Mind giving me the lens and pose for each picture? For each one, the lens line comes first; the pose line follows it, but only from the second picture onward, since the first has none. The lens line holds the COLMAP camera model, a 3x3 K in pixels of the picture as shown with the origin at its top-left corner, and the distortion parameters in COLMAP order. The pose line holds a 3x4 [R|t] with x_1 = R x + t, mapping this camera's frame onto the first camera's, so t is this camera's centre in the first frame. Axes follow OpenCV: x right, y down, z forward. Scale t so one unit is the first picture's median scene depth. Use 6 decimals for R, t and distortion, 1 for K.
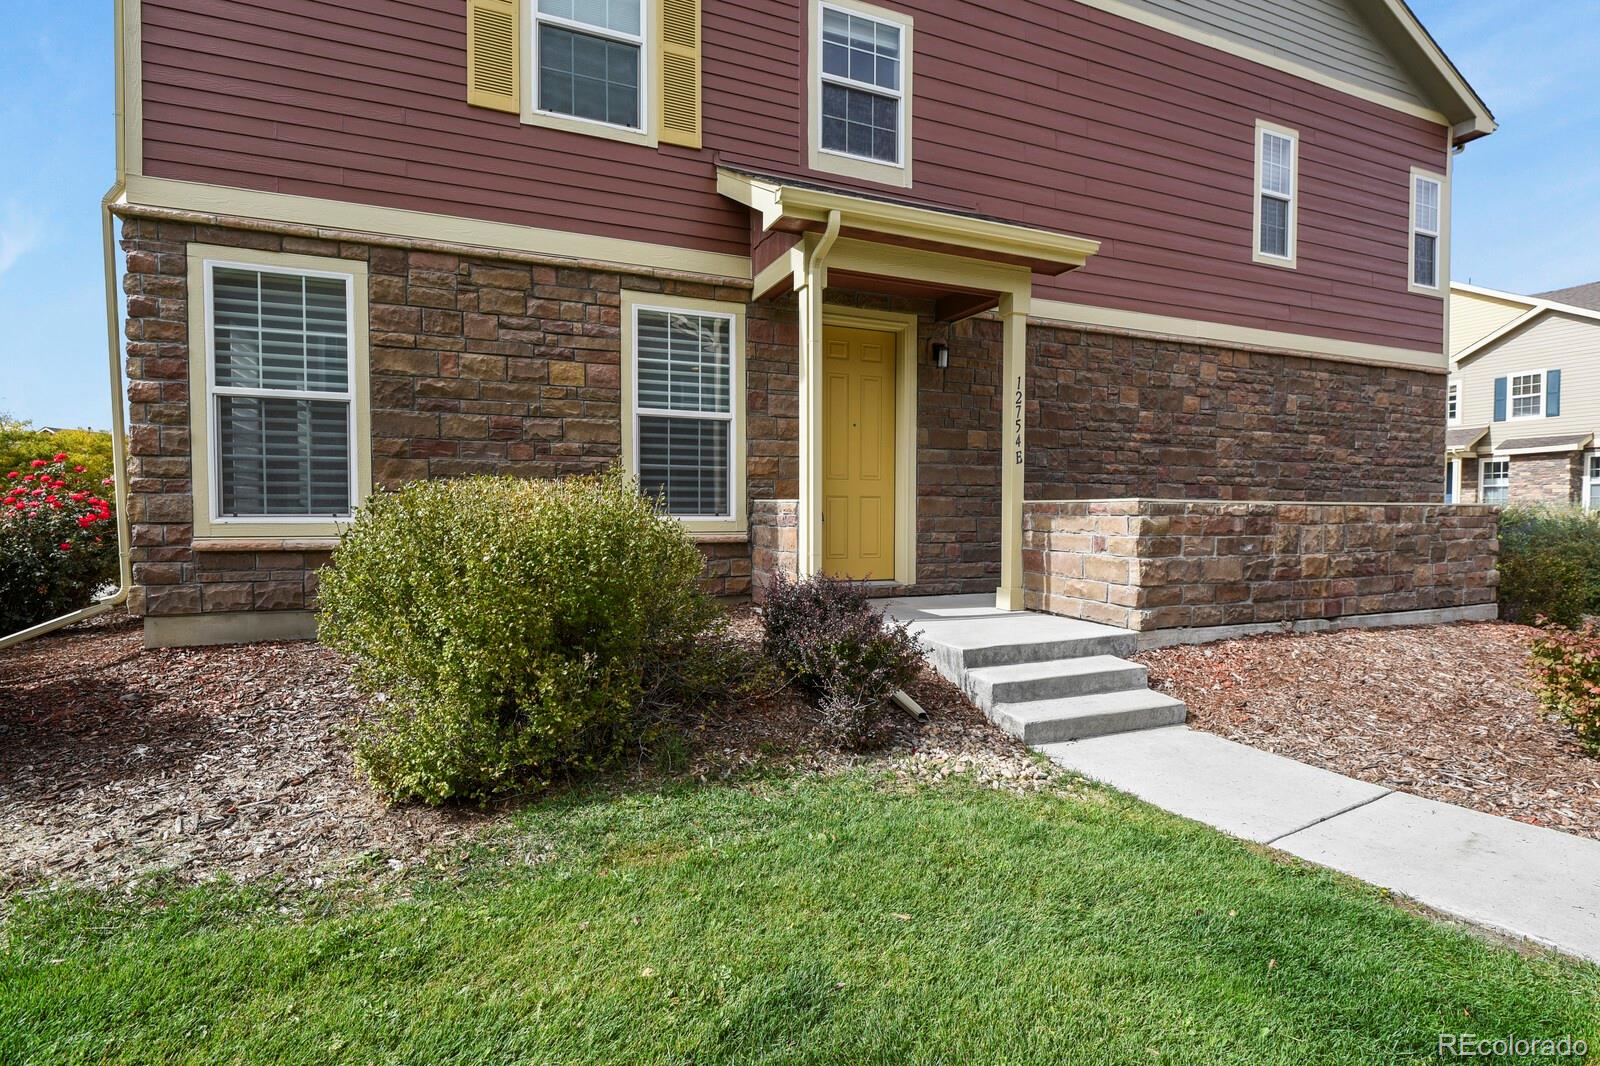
lens RADIAL K [[789.4, 0, 804.4], [0, 789.4, 533.0], [0, 0, 1]] dist [-0.009952, -0.001013]
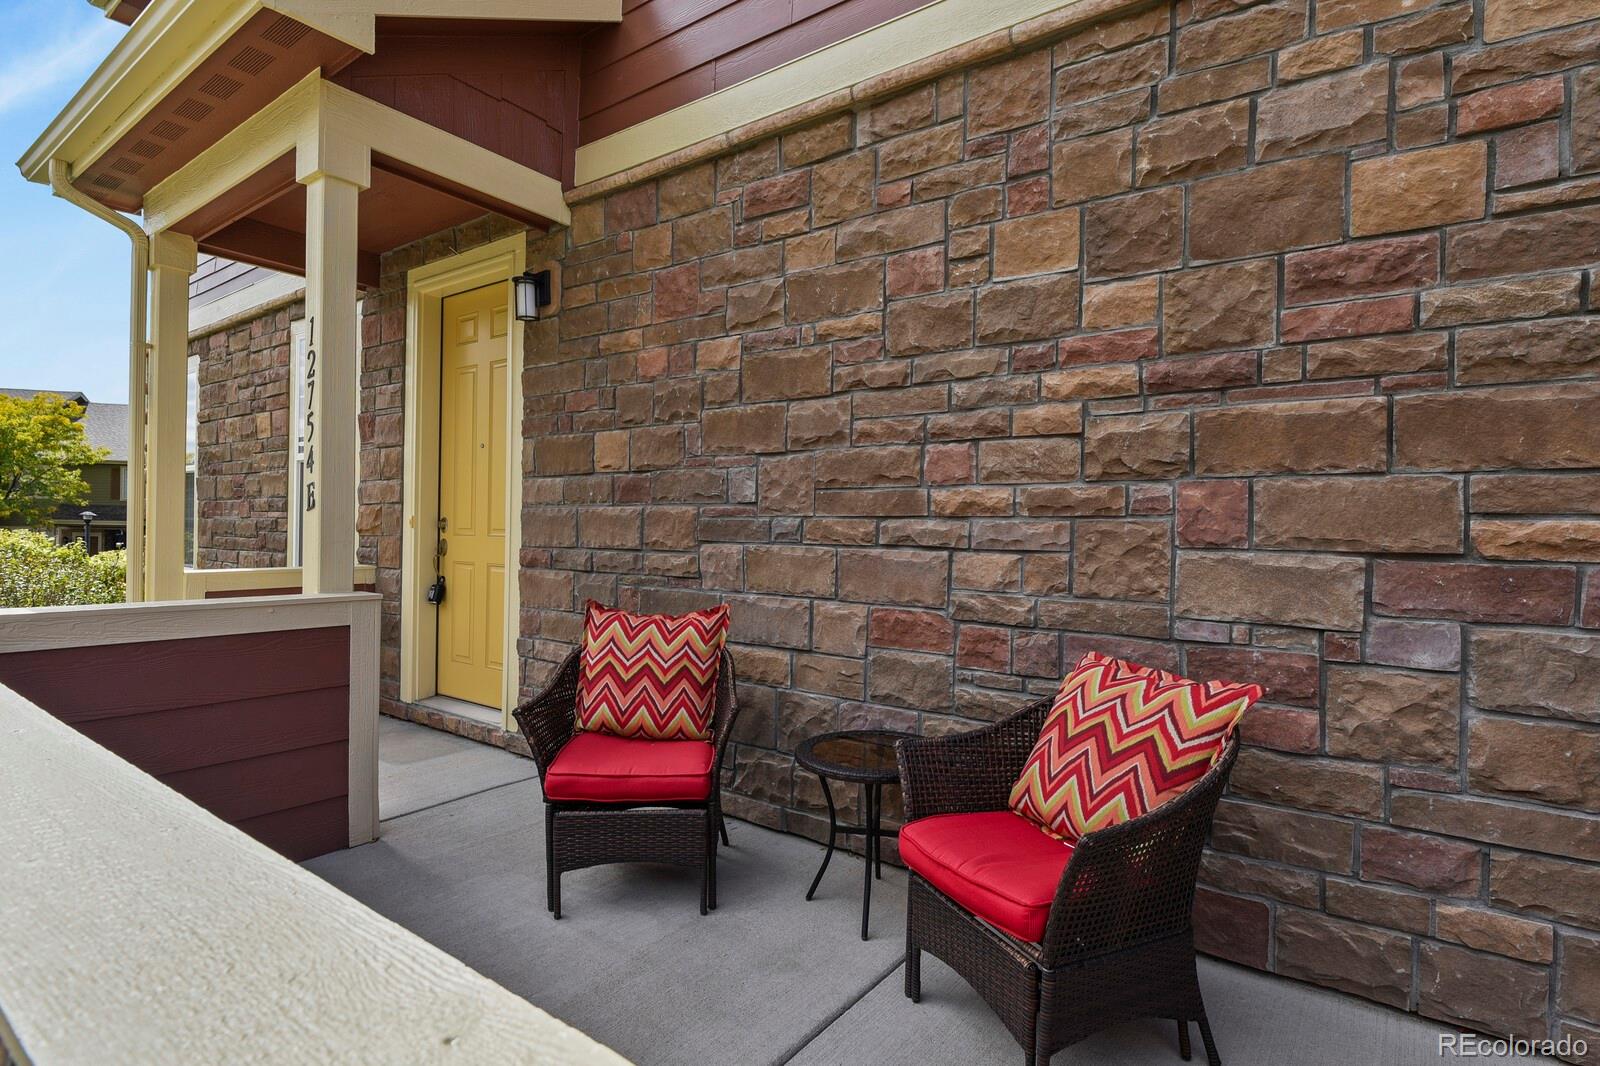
lens RADIAL K [[789.4, 0, 808.6], [0, 789.4, 538.8], [0, 0, 1]] dist [-0.009952, -0.001013]
pose [[0.514919, 0.013865, -0.857127, 0.620703], [-0.039941, 0.999171, -0.007832, -0.061673], [0.856308, 0.038267, 0.515046, 0.788226]]
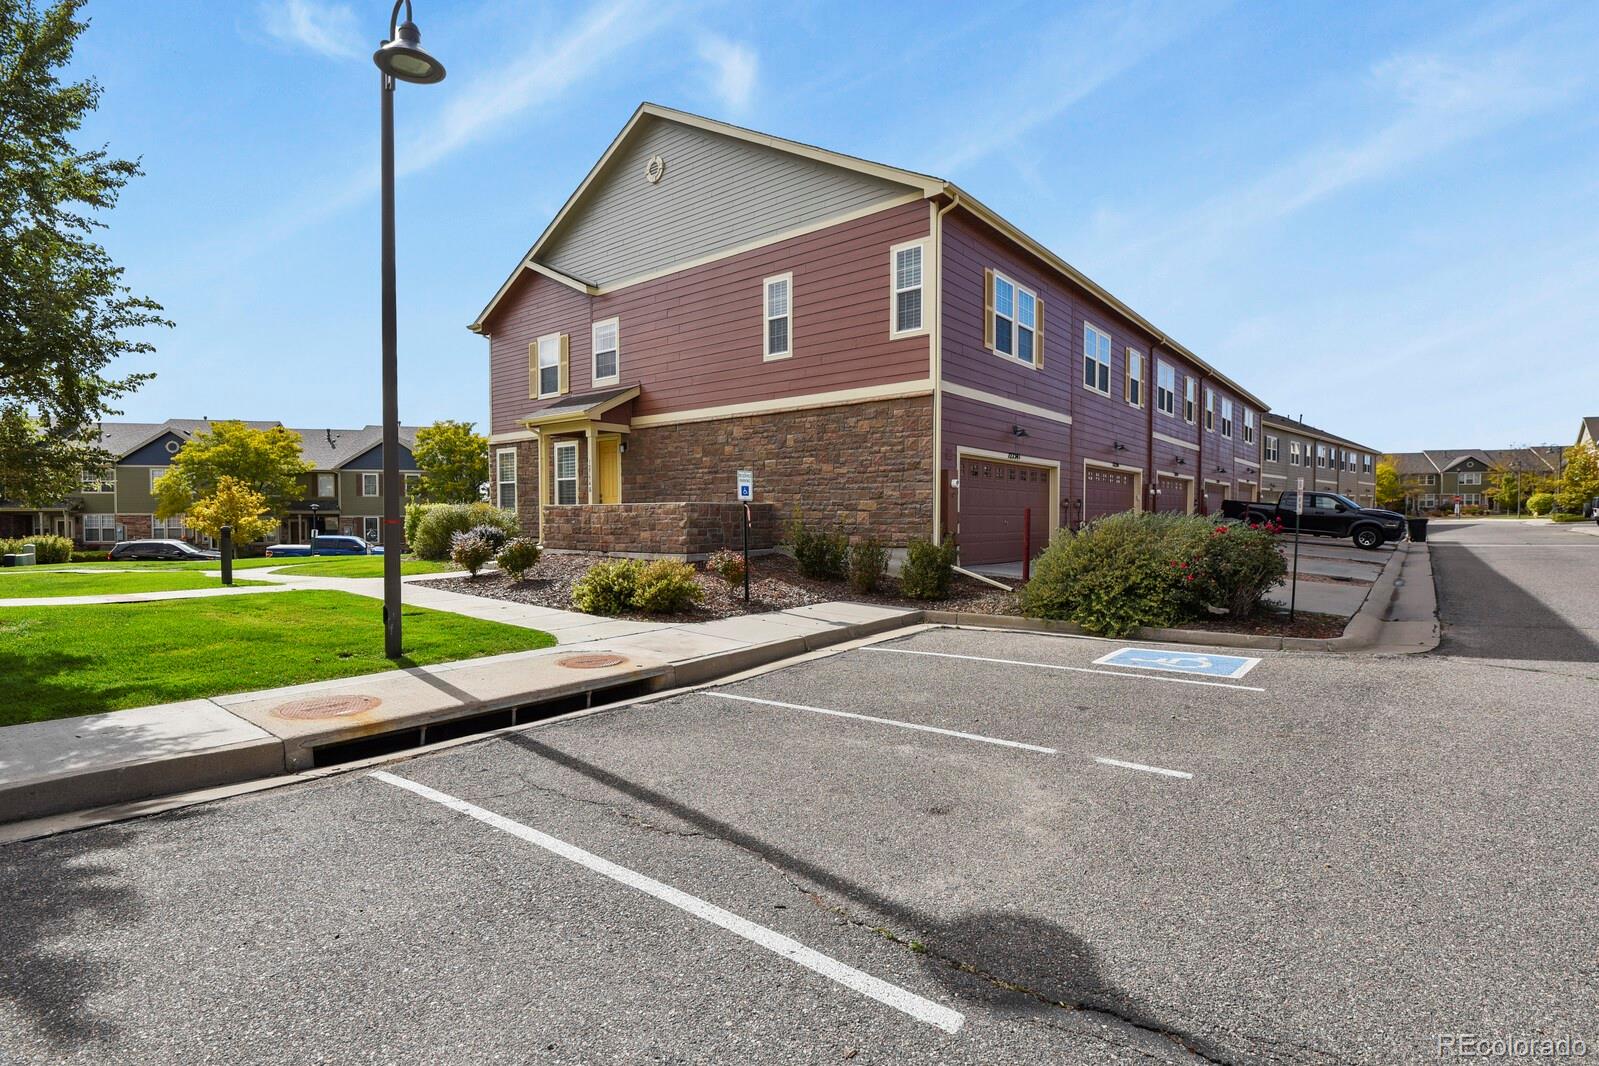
lens RADIAL K [[788.9, 0, 798.0], [0, 788.9, 535.4], [0, 0, 1]] dist [-0.009952, -0.001013]
pose [[0.459826, 0.017599, -0.887835, 2.336213], [-0.020194, 0.999752, 0.009358, 0.017419], [0.887780, 0.013626, 0.460067, 0.303407]]
